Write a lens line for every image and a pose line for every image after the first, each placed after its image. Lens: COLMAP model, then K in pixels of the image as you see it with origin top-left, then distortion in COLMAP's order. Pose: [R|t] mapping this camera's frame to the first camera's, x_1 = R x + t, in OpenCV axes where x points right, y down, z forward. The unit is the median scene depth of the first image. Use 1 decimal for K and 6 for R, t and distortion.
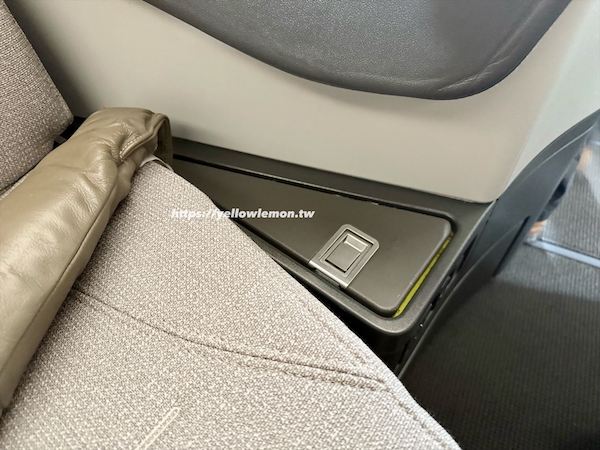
lens RADIAL K [[421.0, 0, 298.4], [0, 421.0, 224.5], [0, 0, 1]] dist [-0.033390, -0.003910]
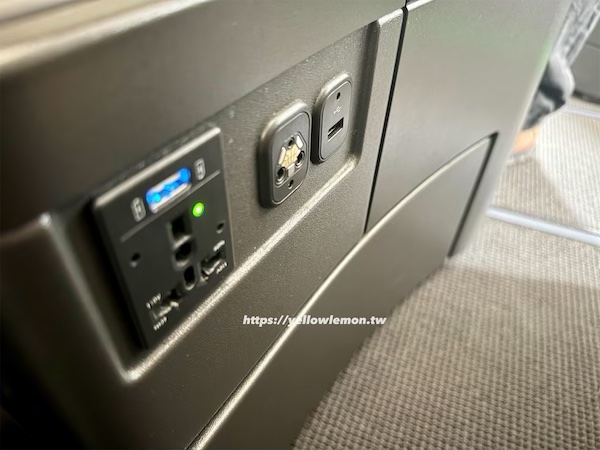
lens RADIAL K [[421.0, 0, 302.3], [0, 421.0, 226.2], [0, 0, 1]] dist [-0.033390, -0.003910]
pose [[0.996627, -0.021498, 0.079202, 0.189829], [0.030204, 0.993426, -0.110423, 0.148563], [-0.076307, 0.112442, 0.990724, 0.375477]]
